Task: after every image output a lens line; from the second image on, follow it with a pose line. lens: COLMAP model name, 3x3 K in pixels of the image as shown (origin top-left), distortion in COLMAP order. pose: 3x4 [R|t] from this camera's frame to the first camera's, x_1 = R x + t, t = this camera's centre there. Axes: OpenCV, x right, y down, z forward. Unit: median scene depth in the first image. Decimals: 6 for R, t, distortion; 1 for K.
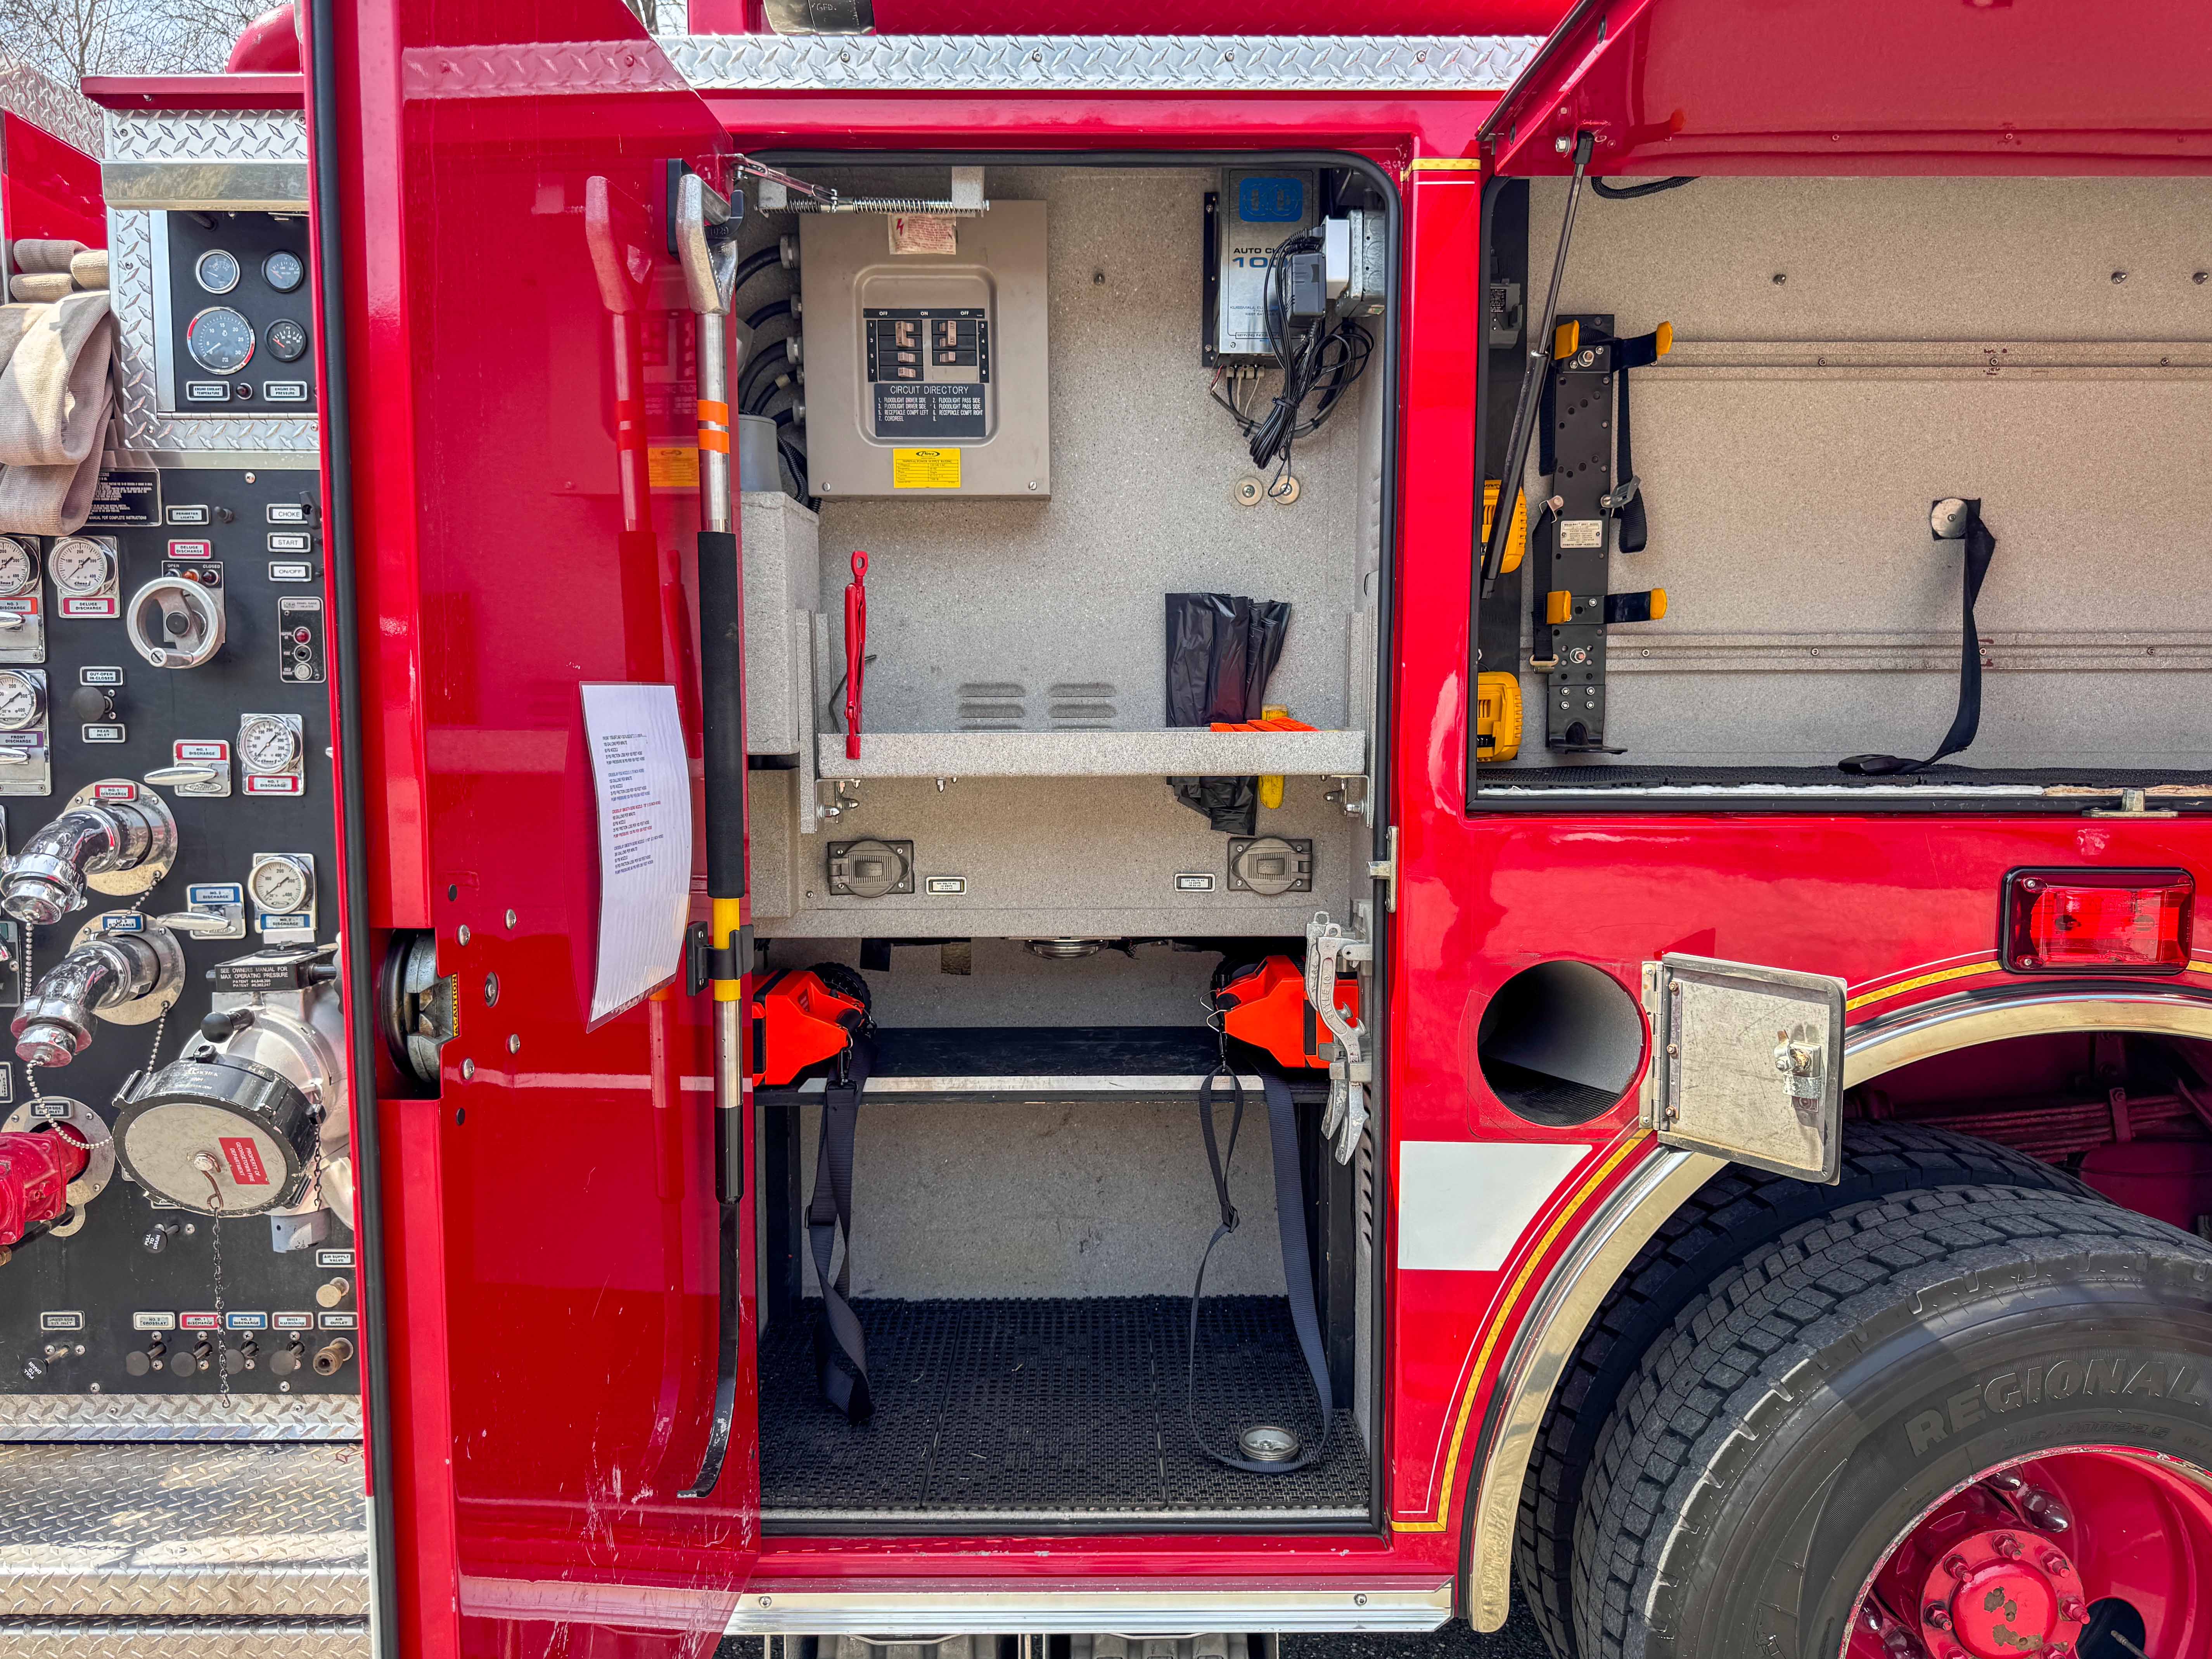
lens RADIAL K [[1553.8, 0, 1111.2], [0, 1553.8, 821.2], [0, 0, 1]] dist [0.052991, -0.068681]
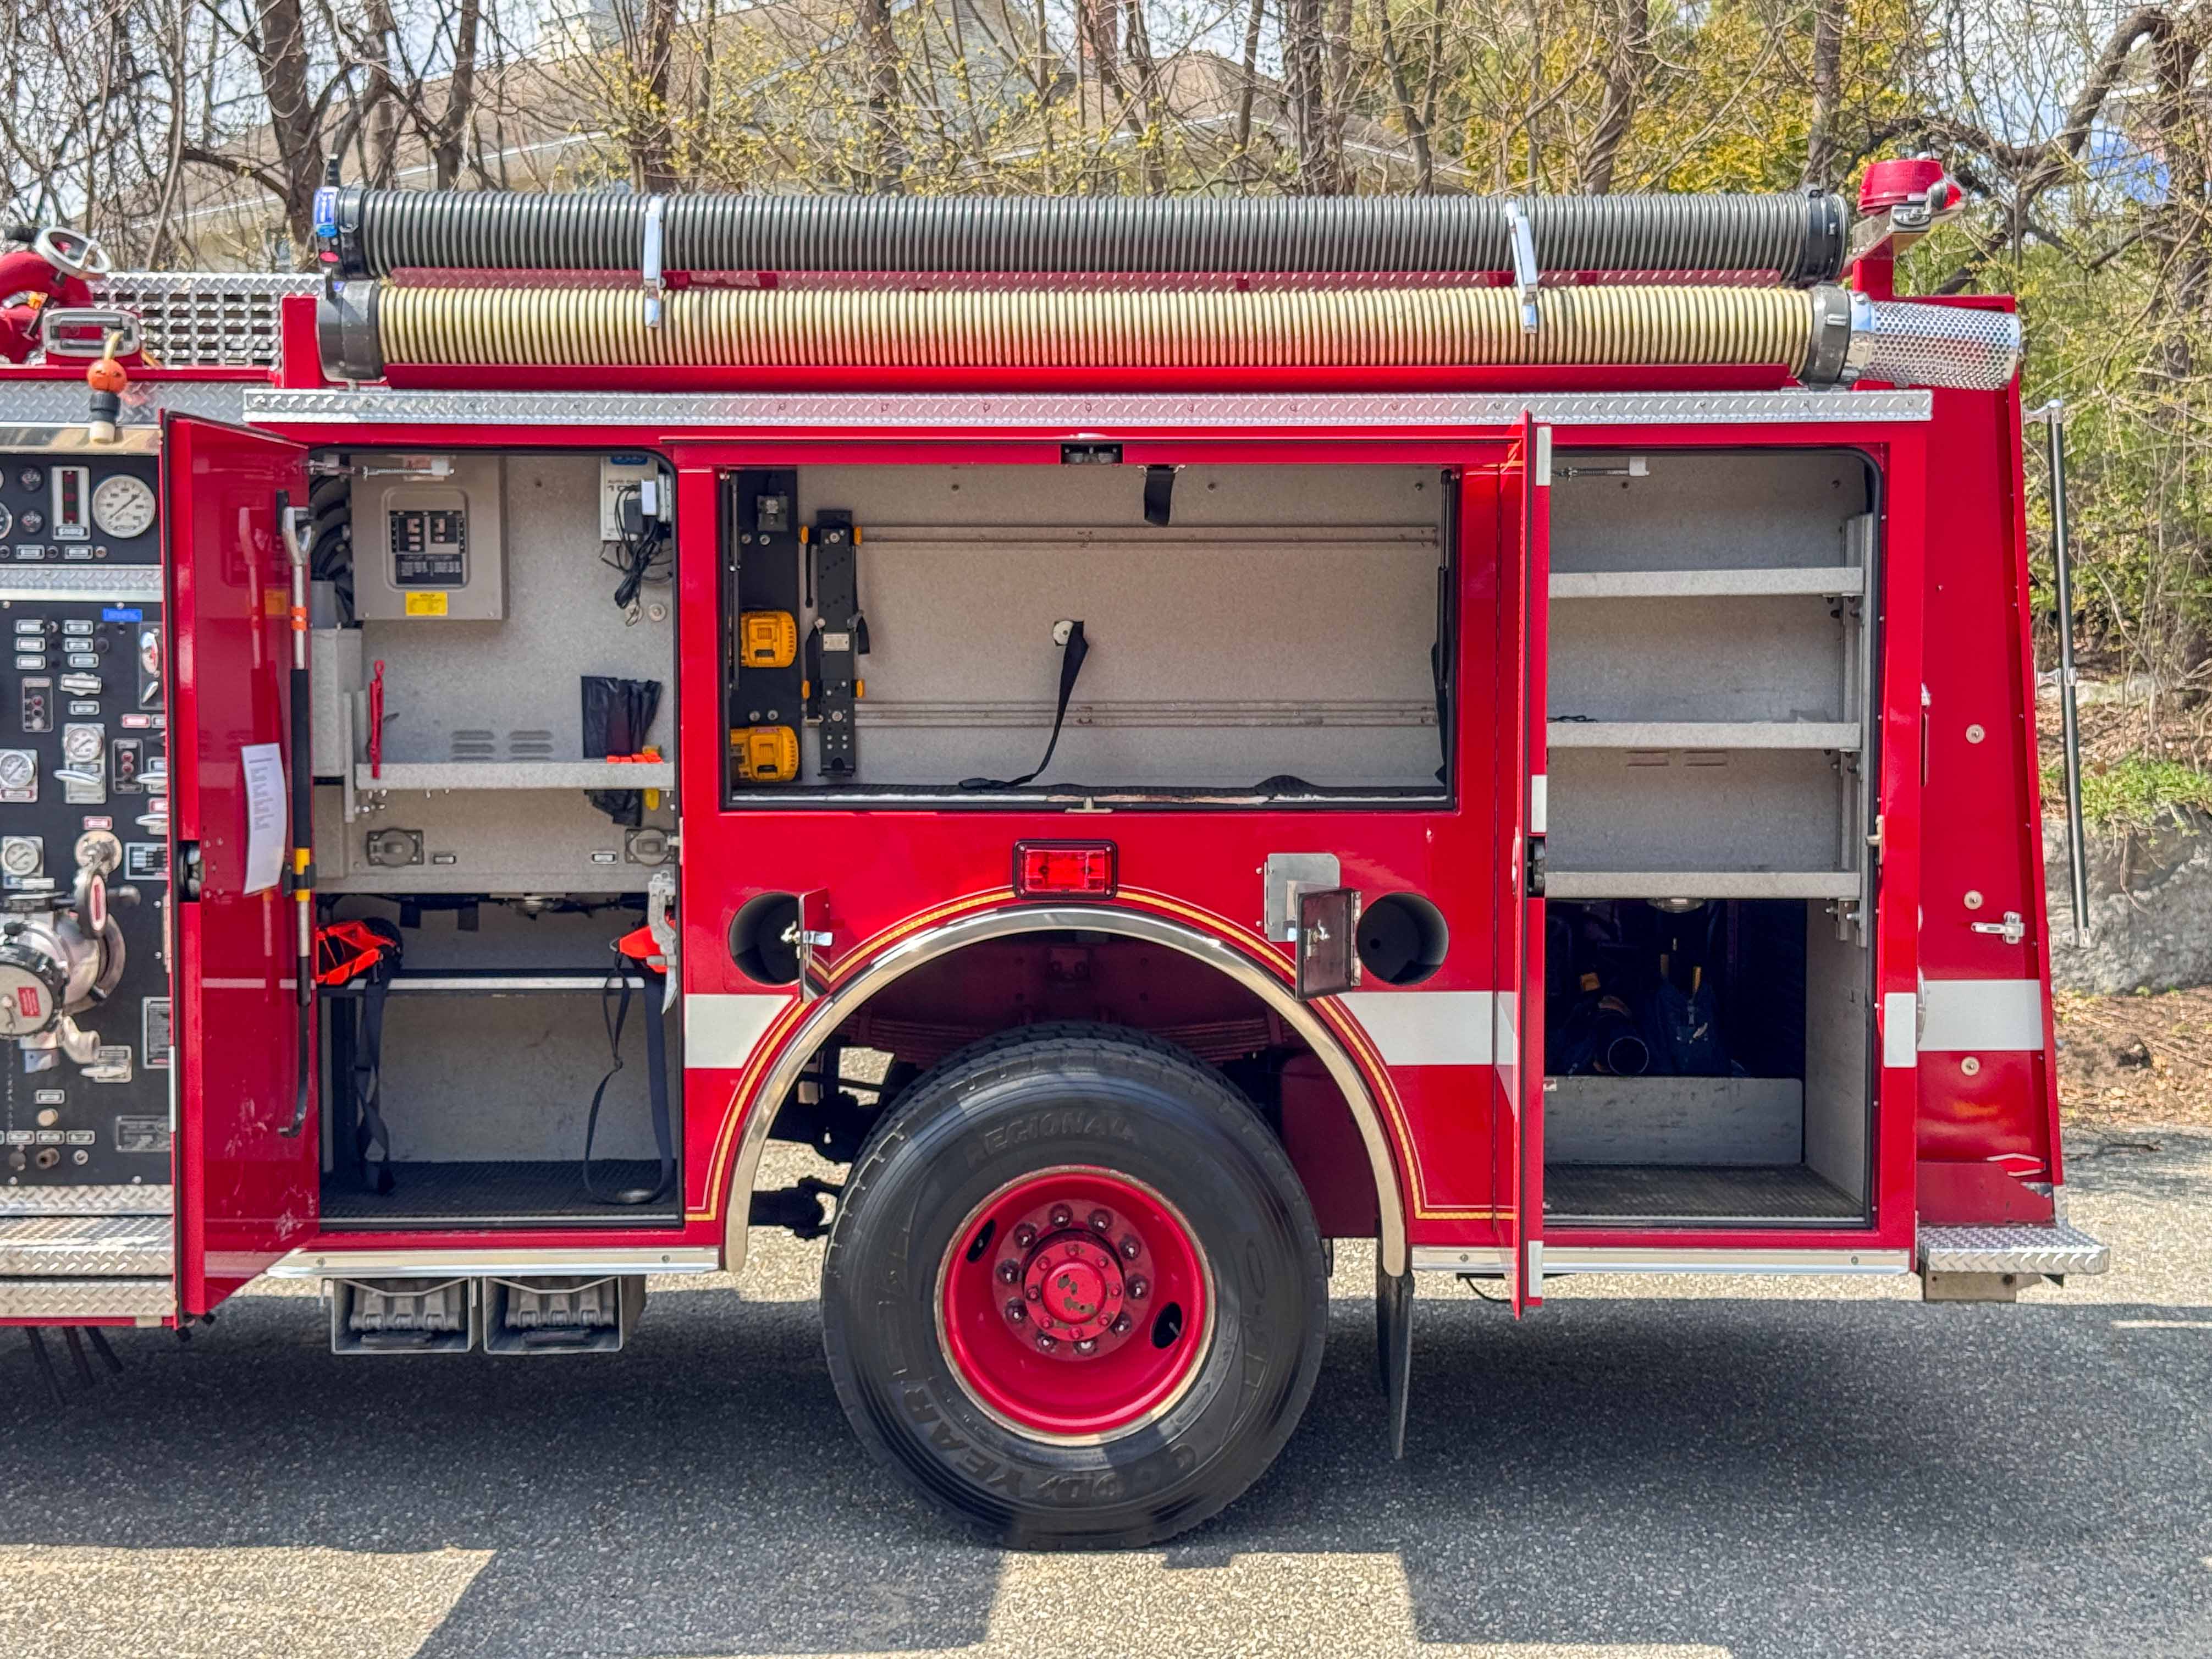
lens RADIAL K [[3110.9, 0, 1118.1], [0, 3110.9, 824.4], [0, 0, 1]] dist [0.106024, 0.000000]
pose [[0.999959, 0.001215, 0.008987, 0.566654], [-0.000979, 0.999656, -0.026214, 0.091442], [-0.009016, 0.026204, 0.999616, -2.247635]]
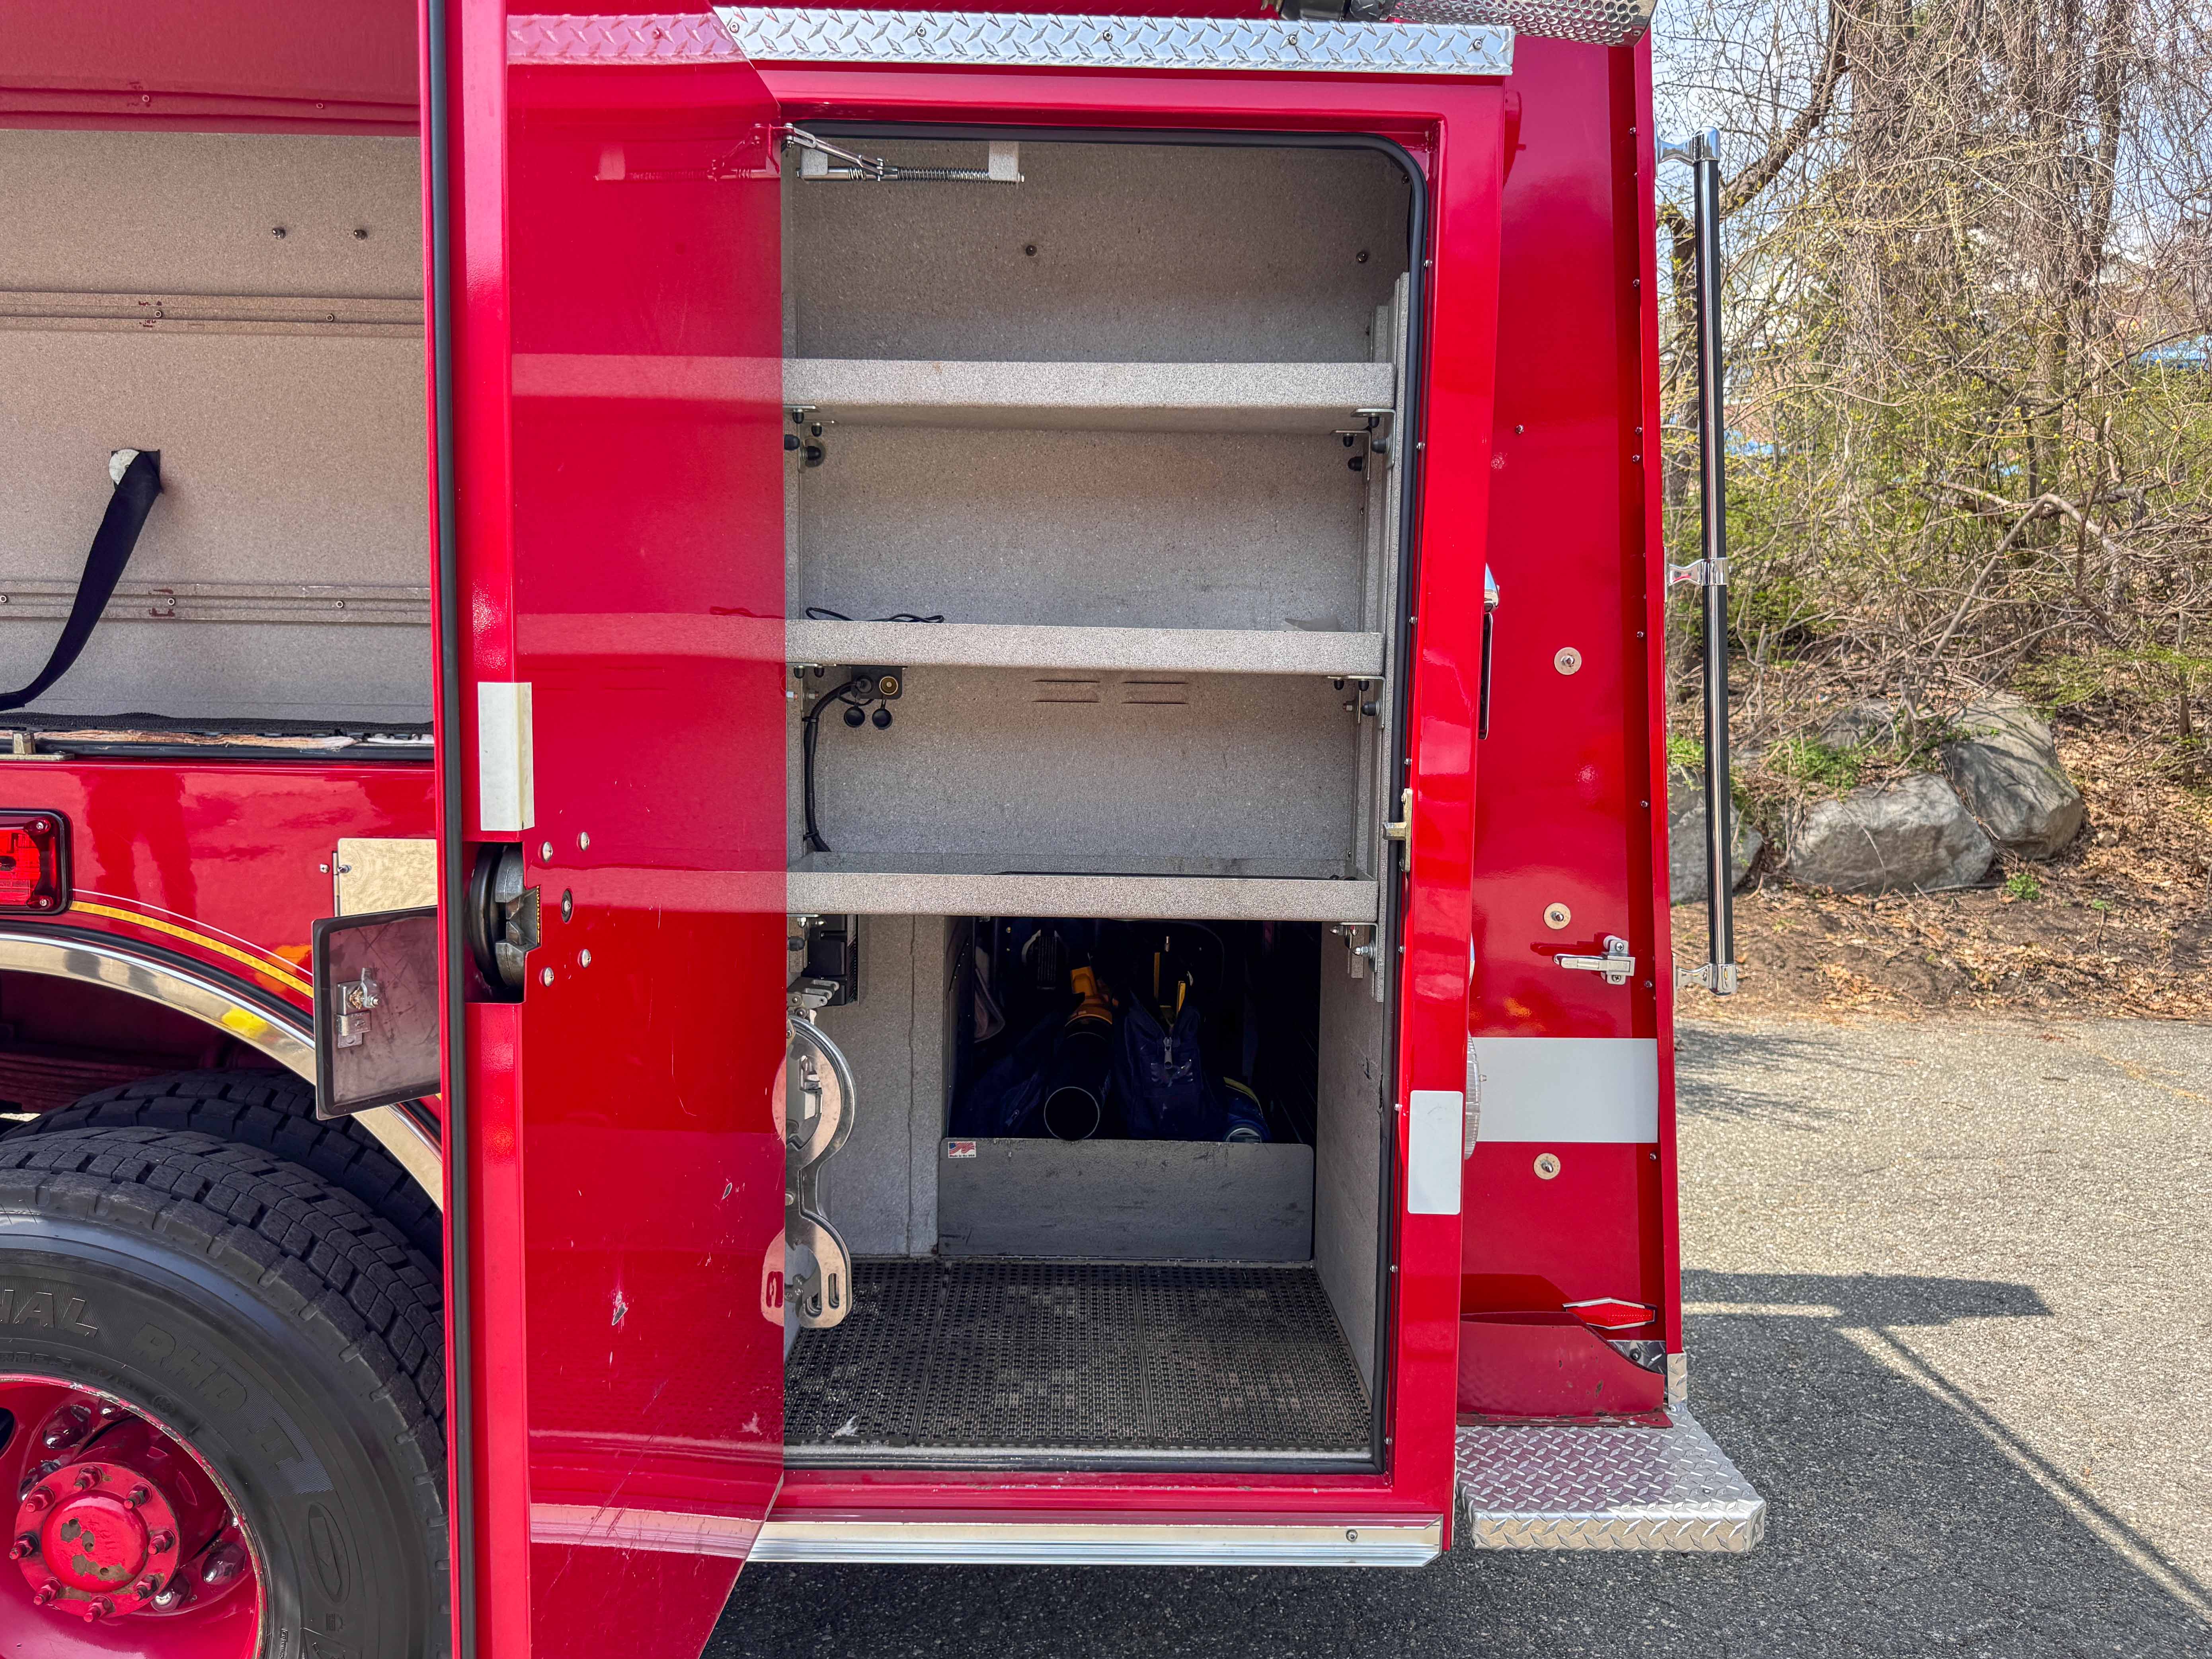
lens RADIAL K [[1553.6, 0, 1140.7], [0, 1553.6, 826.9], [0, 0, 1]] dist [0.052991, -0.068681]
pose [[0.999359, 0.016107, 0.031956, 1.170007], [-0.016536, 0.999776, 0.013203, 0.013661], [-0.031736, -0.013723, 0.999402, -0.034369]]
